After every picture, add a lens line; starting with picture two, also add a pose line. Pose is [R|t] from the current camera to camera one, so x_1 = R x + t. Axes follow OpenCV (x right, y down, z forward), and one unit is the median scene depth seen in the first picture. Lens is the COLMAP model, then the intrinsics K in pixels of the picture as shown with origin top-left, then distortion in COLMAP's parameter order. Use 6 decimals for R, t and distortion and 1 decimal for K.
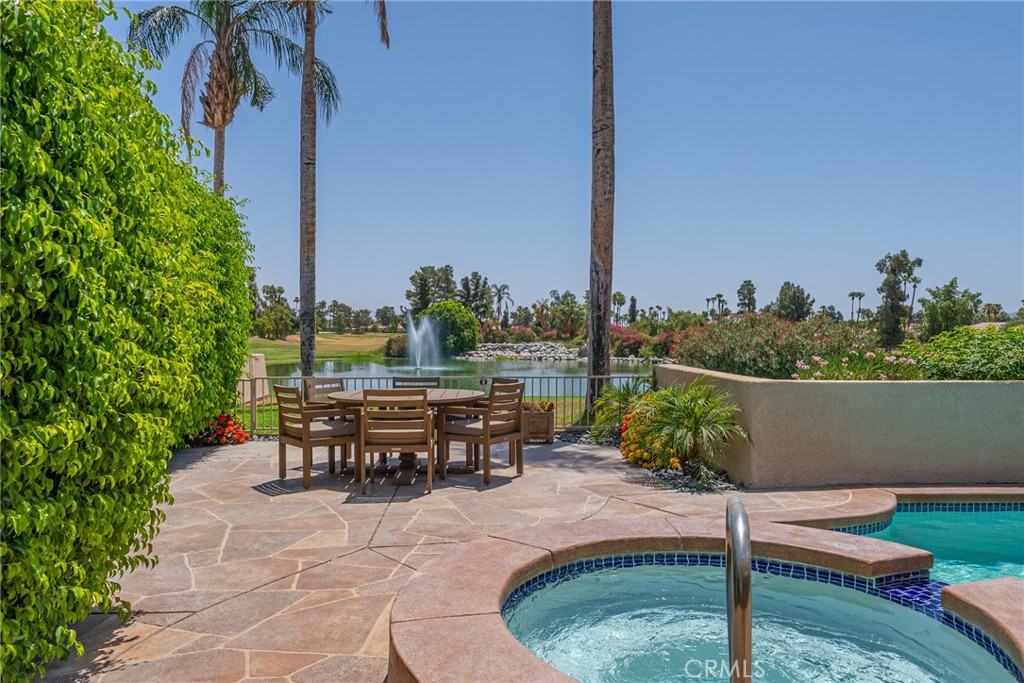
lens RADIAL K [[717.3, 0, 488.7], [0, 717.3, 367.2], [0, 0, 1]] dist [0.005875, 0.002246]
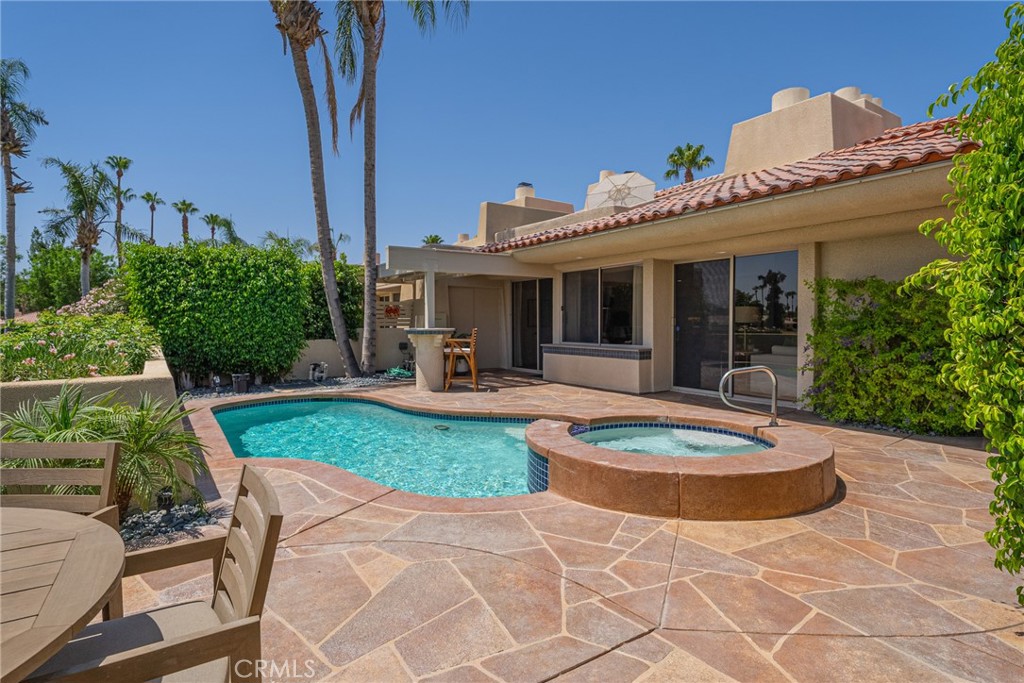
lens RADIAL K [[543.2, 0, 511.2], [0, 543.2, 335.6], [0, 0, 1]] dist [0.005442, -0.000724]
pose [[-0.524713, -0.020357, 0.851036, -0.227146], [0.043578, 0.997761, 0.050735, -0.025983], [-0.850163, 0.063707, -0.522651, 0.587304]]
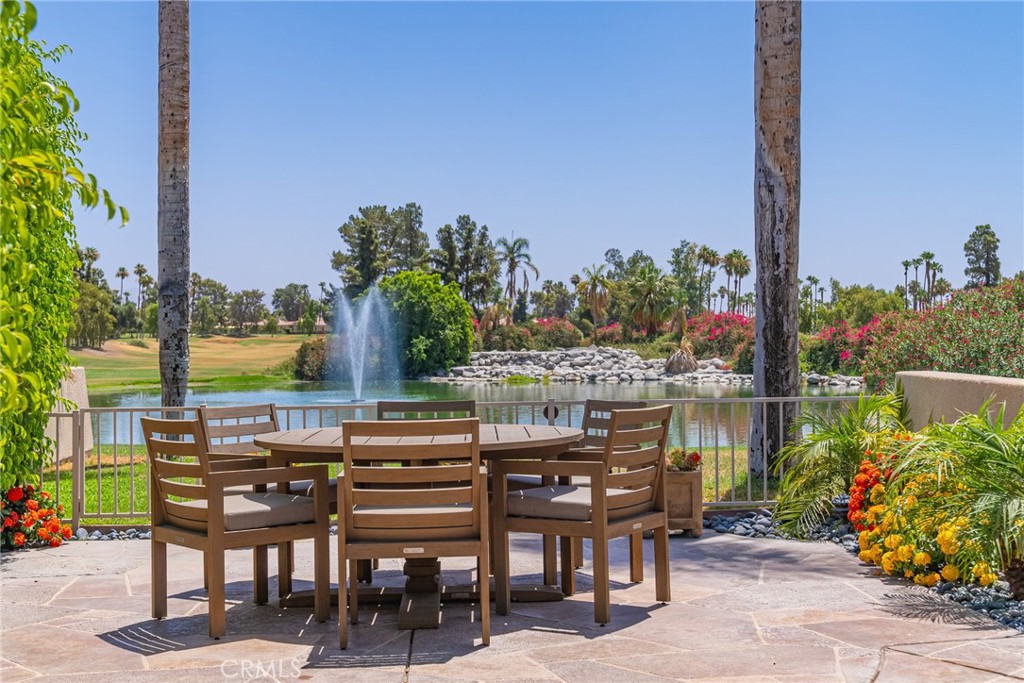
lens RADIAL K [[1366.9, 0, 501.2], [0, 1366.9, 339.7], [0, 0, 1]] dist [0.017992, 0.000000]
pose [[0.999871, -0.012411, 0.010223, -0.045742], [0.012833, 0.999022, -0.042306, 0.009300], [-0.009688, 0.042432, 0.999052, 0.062613]]
